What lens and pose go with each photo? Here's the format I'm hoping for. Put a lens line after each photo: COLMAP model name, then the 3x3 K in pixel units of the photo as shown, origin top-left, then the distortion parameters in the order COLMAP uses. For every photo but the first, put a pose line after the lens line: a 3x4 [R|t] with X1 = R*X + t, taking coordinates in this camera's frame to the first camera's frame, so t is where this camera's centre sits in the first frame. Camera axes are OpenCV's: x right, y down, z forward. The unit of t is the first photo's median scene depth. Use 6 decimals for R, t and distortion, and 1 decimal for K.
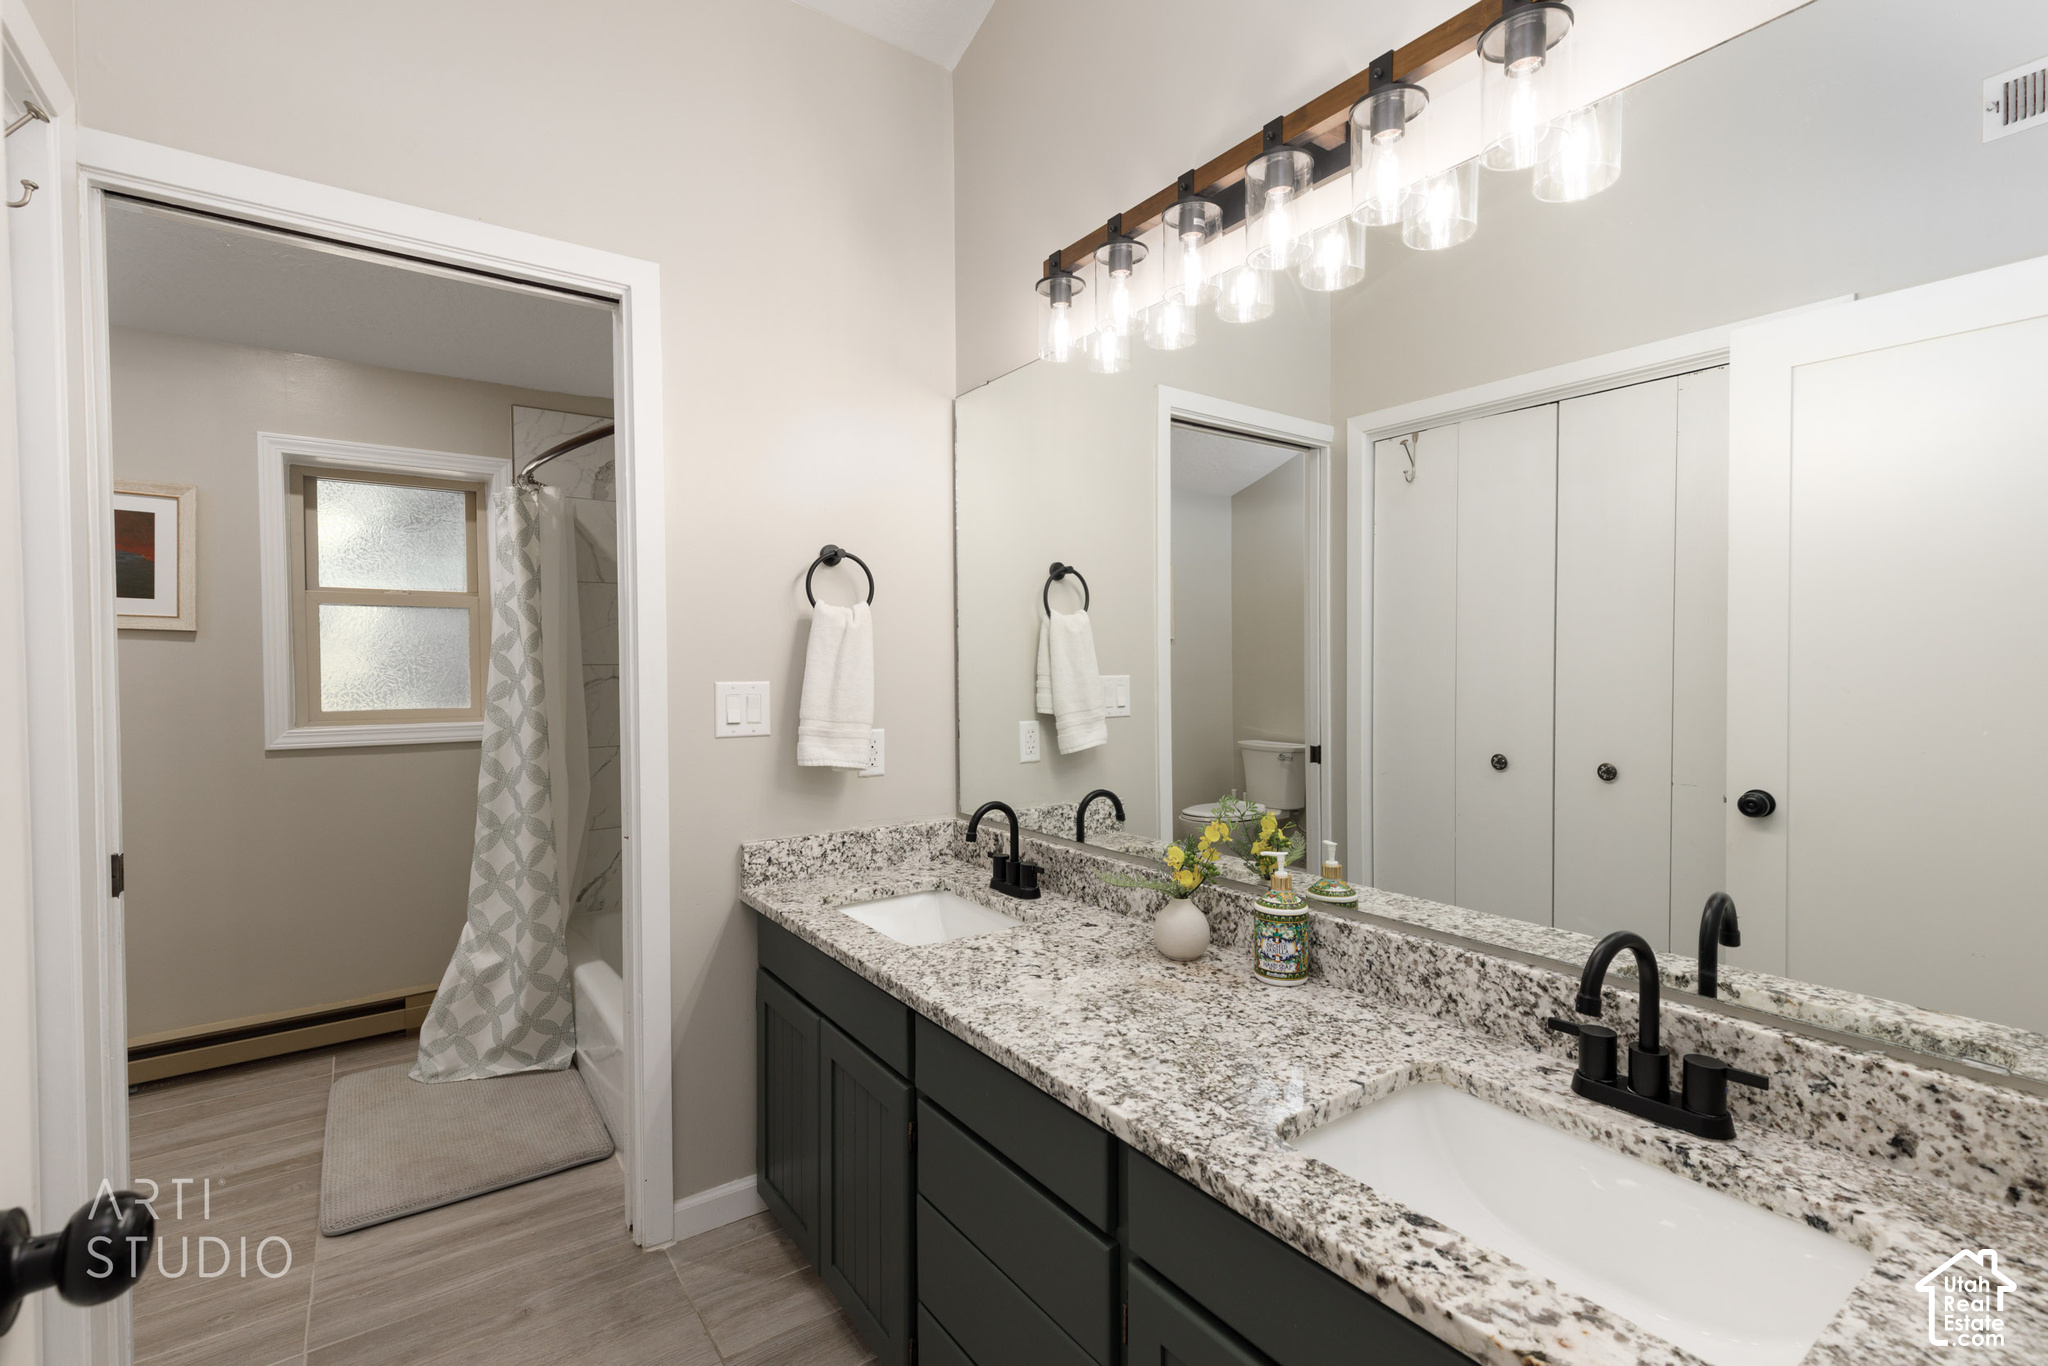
lens RADIAL K [[922.2, 0, 1031.3], [0, 922.2, 682.9], [0, 0, 1]] dist [0.001174, 0.000506]
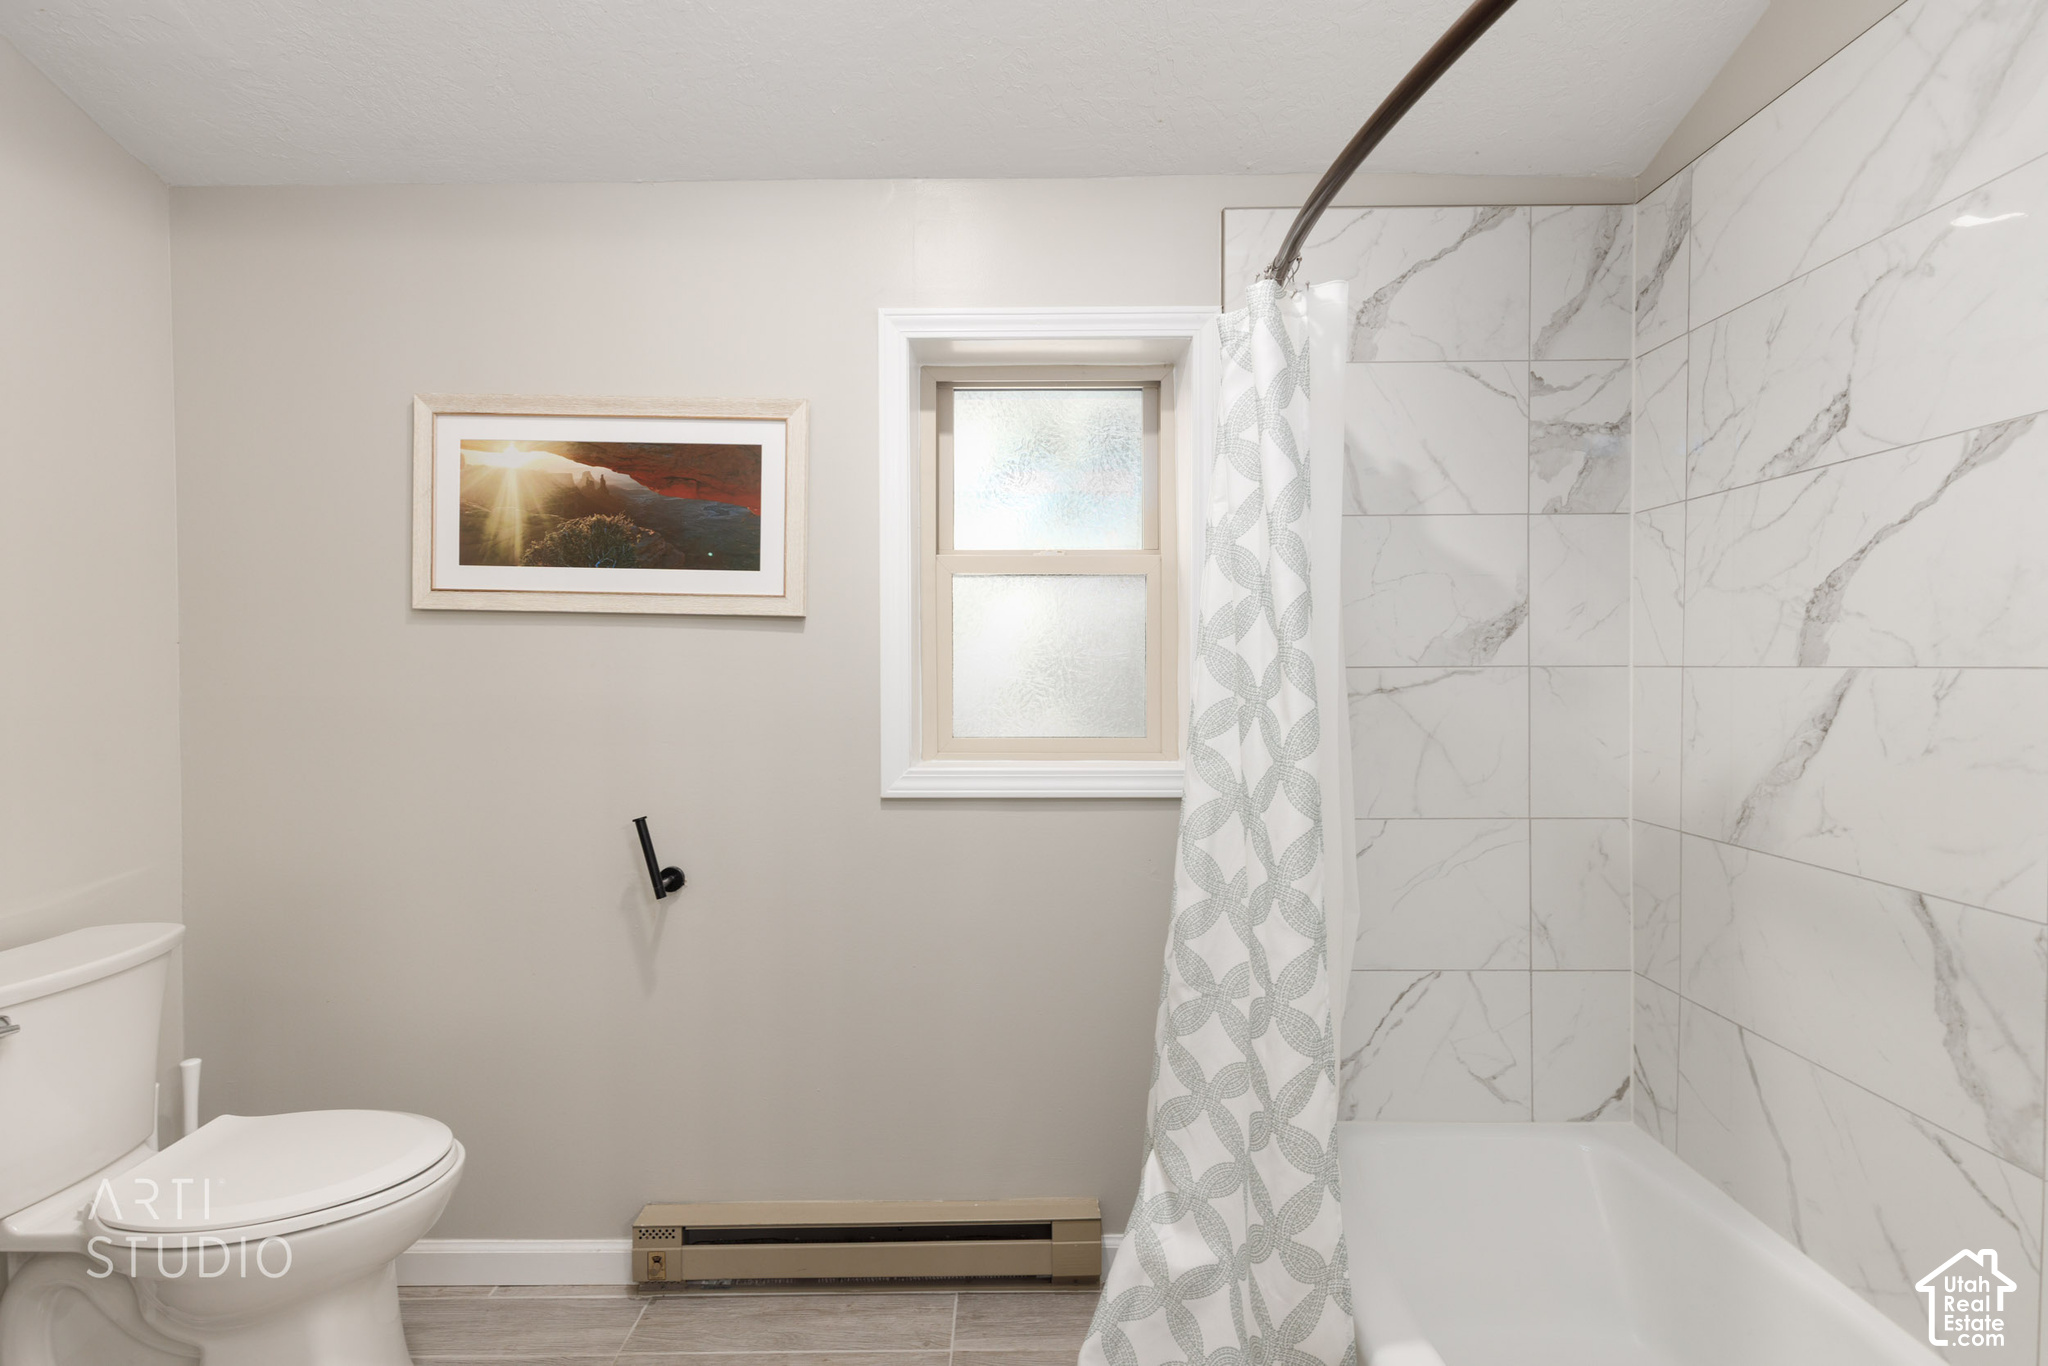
lens RADIAL K [[922.2, 0, 1025.7], [0, 922.2, 675.8], [0, 0, 1]] dist [0.001174, 0.000506]
pose [[0.811982, 0.007180, -0.583638, -0.366231], [-0.014921, 0.999853, -0.008458, -0.008927], [0.583492, 0.015576, 0.811970, 0.528716]]
